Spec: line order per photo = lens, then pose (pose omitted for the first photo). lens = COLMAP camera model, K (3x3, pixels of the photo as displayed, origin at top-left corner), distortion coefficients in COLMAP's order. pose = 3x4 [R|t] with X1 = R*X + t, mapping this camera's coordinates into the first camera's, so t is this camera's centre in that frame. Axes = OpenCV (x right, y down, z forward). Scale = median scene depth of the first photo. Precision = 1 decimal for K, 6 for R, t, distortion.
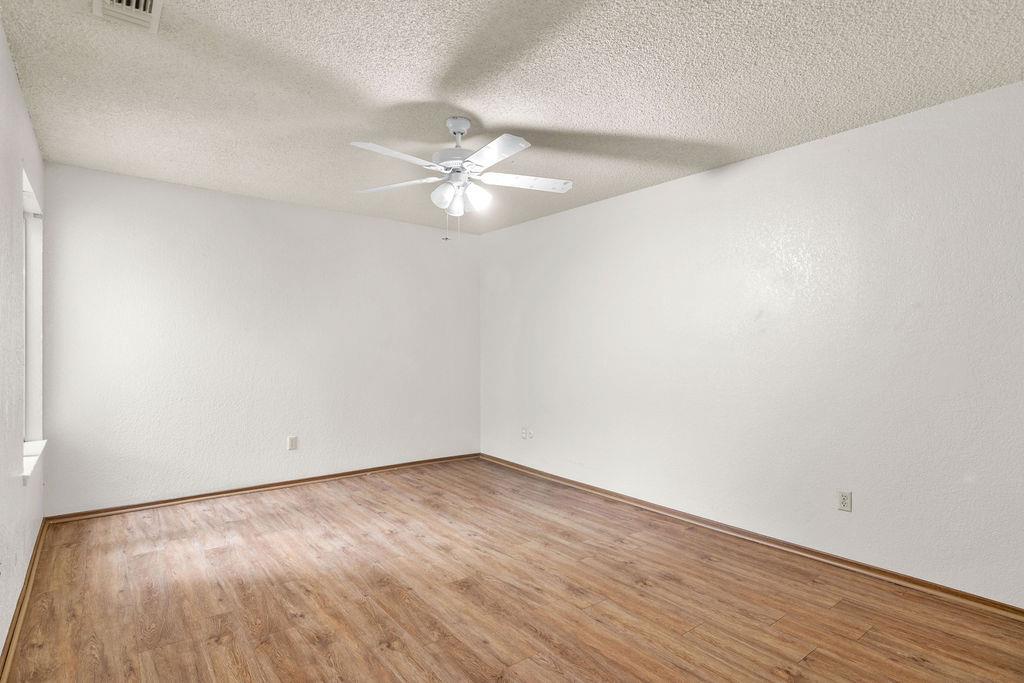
lens RADIAL K [[520.3, 0, 512.0], [0, 520.3, 342.8], [0, 0, 1]] dist [-0.001654, 0.001570]
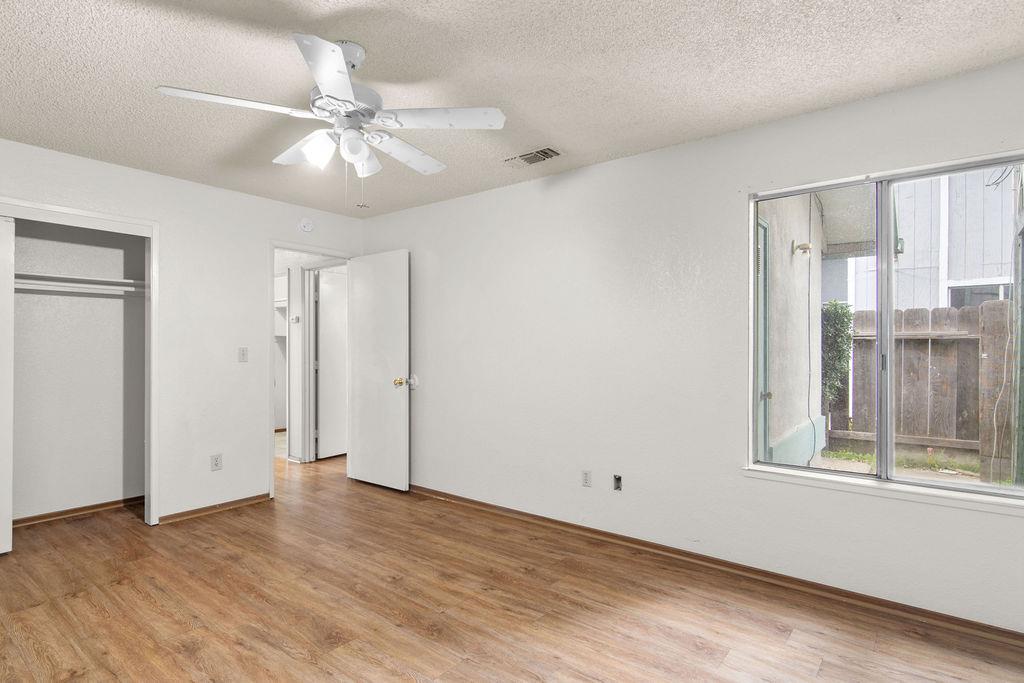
lens RADIAL K [[520.3, 0, 513.0], [0, 520.3, 345.9], [0, 0, 1]] dist [-0.001654, 0.001570]
pose [[-0.969829, -0.009696, -0.243593, -0.176480], [-0.007345, 0.999917, -0.010559, 0.007092], [0.243676, -0.008451, -0.969820, 2.048885]]
